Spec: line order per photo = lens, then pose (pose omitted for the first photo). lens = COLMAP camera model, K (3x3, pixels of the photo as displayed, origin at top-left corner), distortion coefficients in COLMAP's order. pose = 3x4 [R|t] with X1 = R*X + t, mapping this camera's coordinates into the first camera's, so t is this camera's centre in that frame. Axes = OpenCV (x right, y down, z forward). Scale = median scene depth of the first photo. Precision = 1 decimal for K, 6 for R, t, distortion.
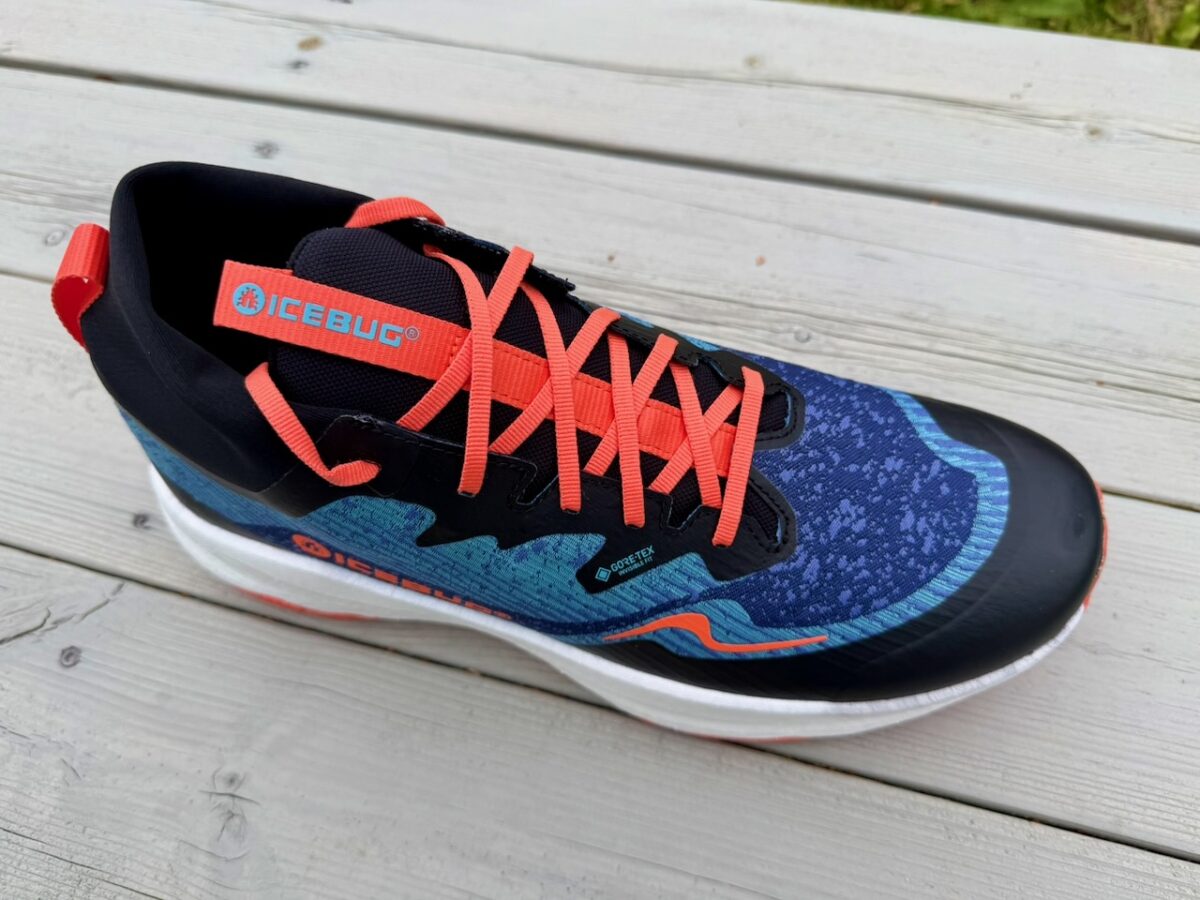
lens RADIAL K [[884.2, 0, 600.0], [0, 884.2, 450.0], [0, 0, 1]] dist [-0.036244, 0.006285]
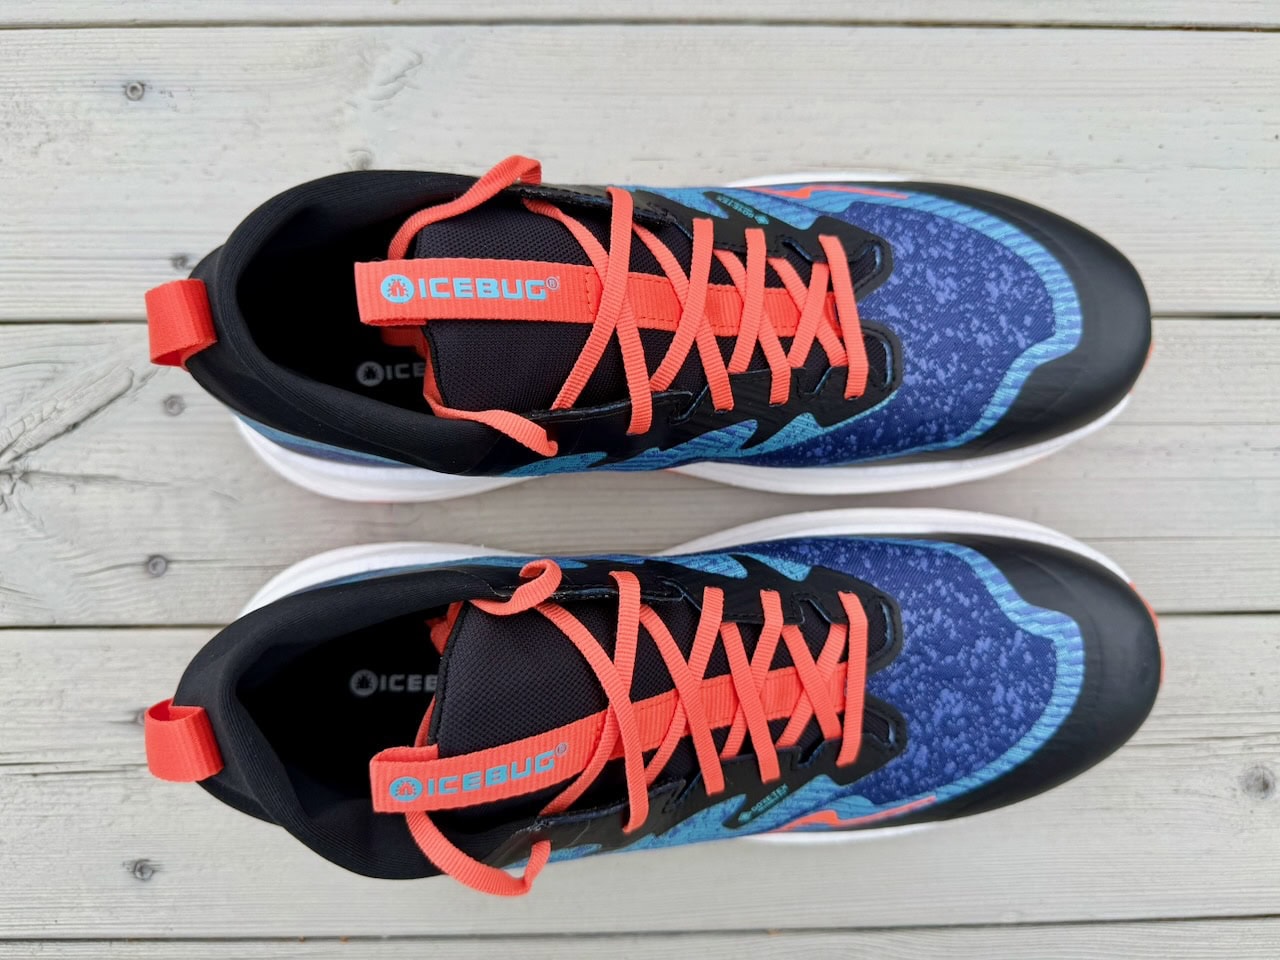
lens RADIAL K [[941.3, 0, 640.5], [0, 941.3, 484.0], [0, 0, 1]] dist [-0.030015, -0.001113]
pose [[0.954212, -0.249533, 0.164964, -0.204025], [0.153362, 0.881583, 0.446421, -0.740564], [-0.256826, -0.400681, 0.879486, 0.192160]]
